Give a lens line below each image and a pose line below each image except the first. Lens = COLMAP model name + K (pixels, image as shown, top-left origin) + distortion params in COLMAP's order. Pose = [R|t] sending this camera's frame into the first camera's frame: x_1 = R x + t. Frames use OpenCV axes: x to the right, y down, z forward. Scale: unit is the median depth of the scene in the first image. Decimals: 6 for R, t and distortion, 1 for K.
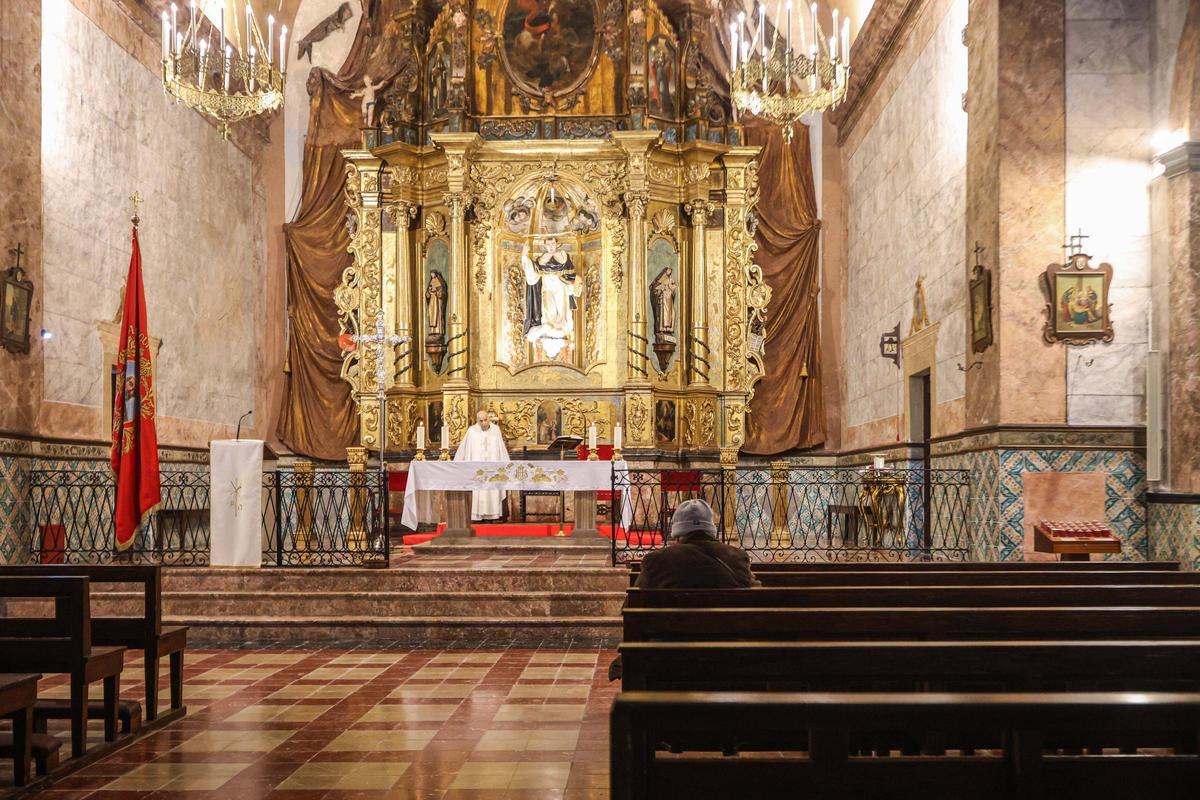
lens RADIAL K [[1166.9, 0, 604.2], [0, 1166.9, 483.4], [0, 0, 1]] dist [0.006196, -0.000297]
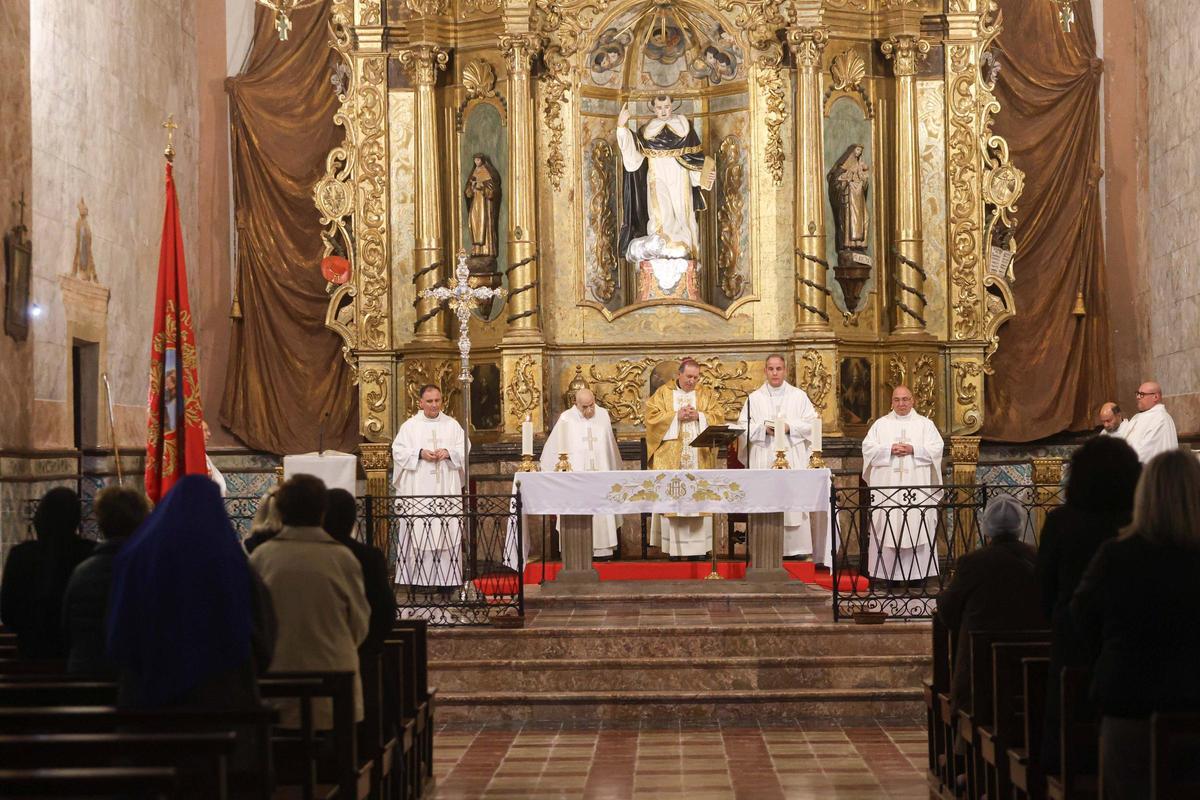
lens RADIAL K [[2529.7, 0, 568.4], [0, 2529.7, 397.5], [0, 0, 1]] dist [0.045072, 0.047226]
pose [[0.999771, -0.013808, -0.016373, -0.078850], [0.013388, 0.999586, -0.025464, -0.018060], [0.016718, 0.025239, 0.999542, -0.348238]]
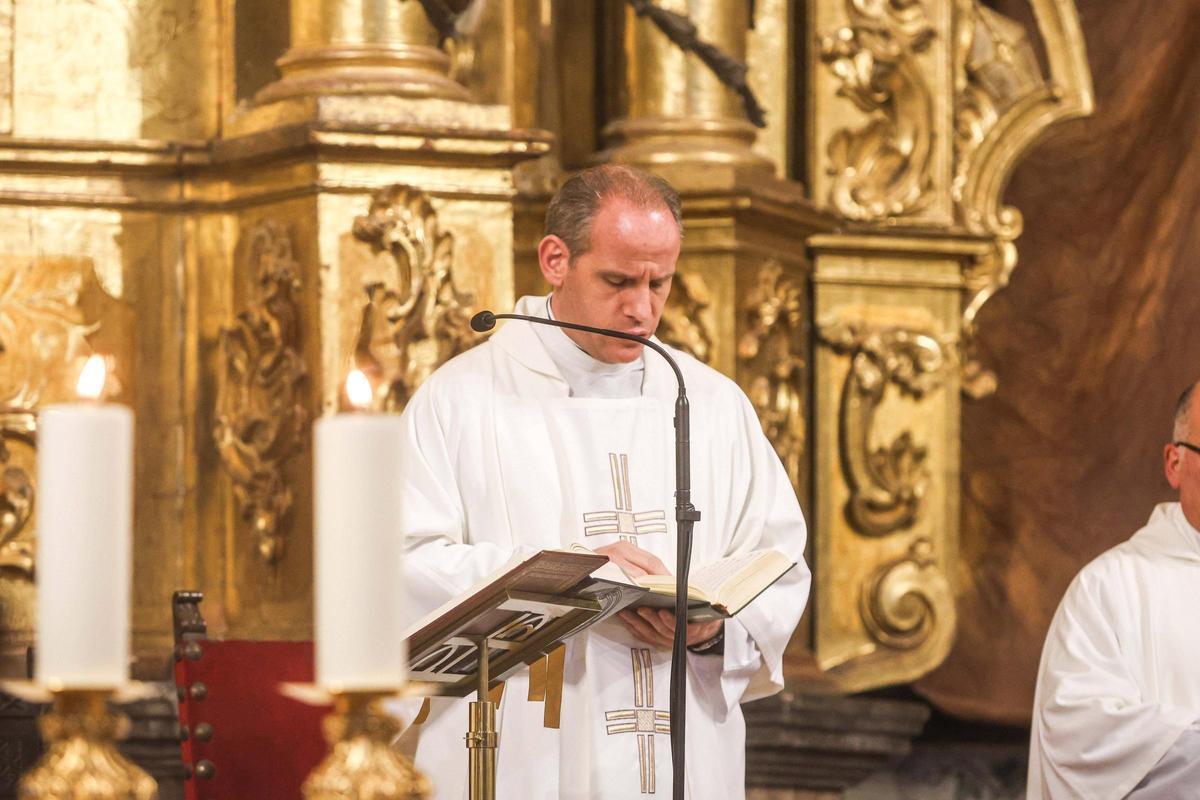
lens RADIAL K [[5985.0, 0, 600.0], [0, 5985.0, 400.0], [0, 0, 1]] dist [-0.111773, -3.092823]
pose [[0.879341, 0.031031, 0.475180, -0.228773], [0.001754, 0.997657, -0.068397, -0.015838], [-0.476189, 0.060978, 0.877226, 0.460554]]
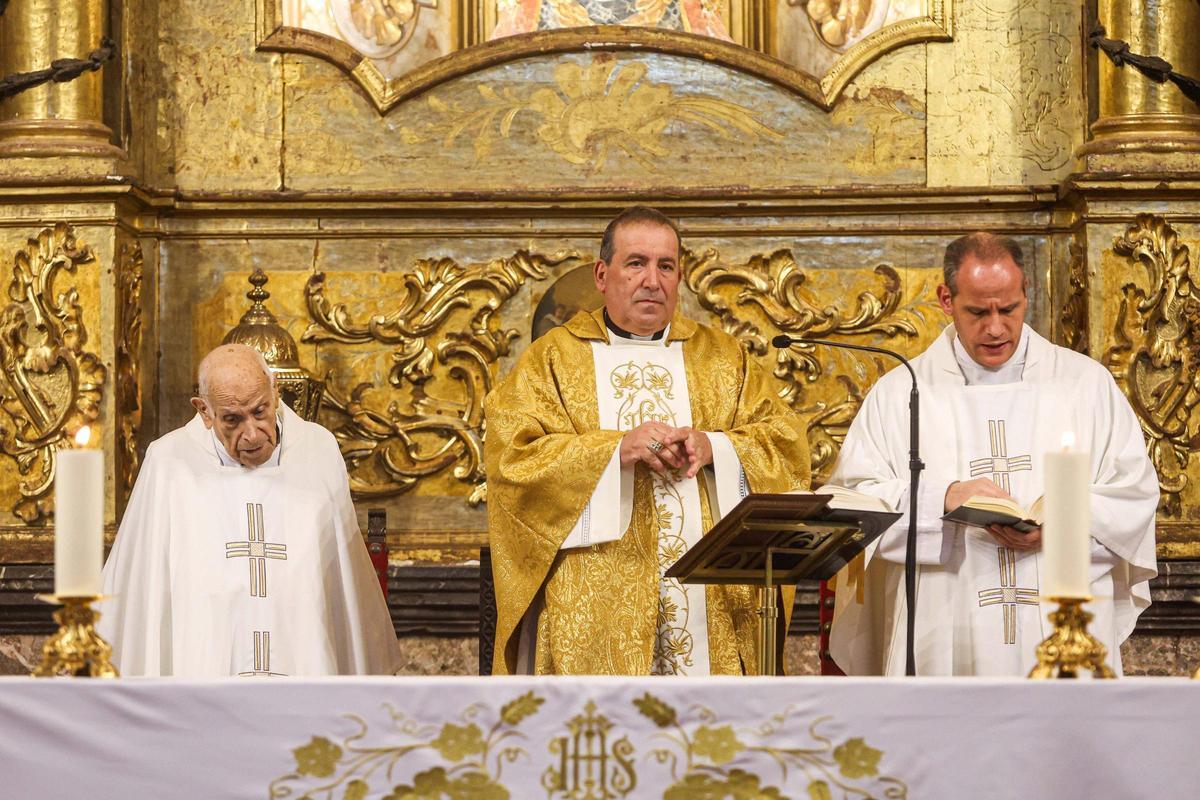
lens RADIAL K [[5780.7, 0, 555.0], [0, 5780.7, 399.9], [0, 0, 1]] dist [0.093352, -0.835120]
pose [[0.999997, 0.000488, 0.002183, -0.055842], [-0.000394, 0.999073, -0.043038, -0.016680], [-0.002202, 0.043037, 0.999071, 0.188052]]
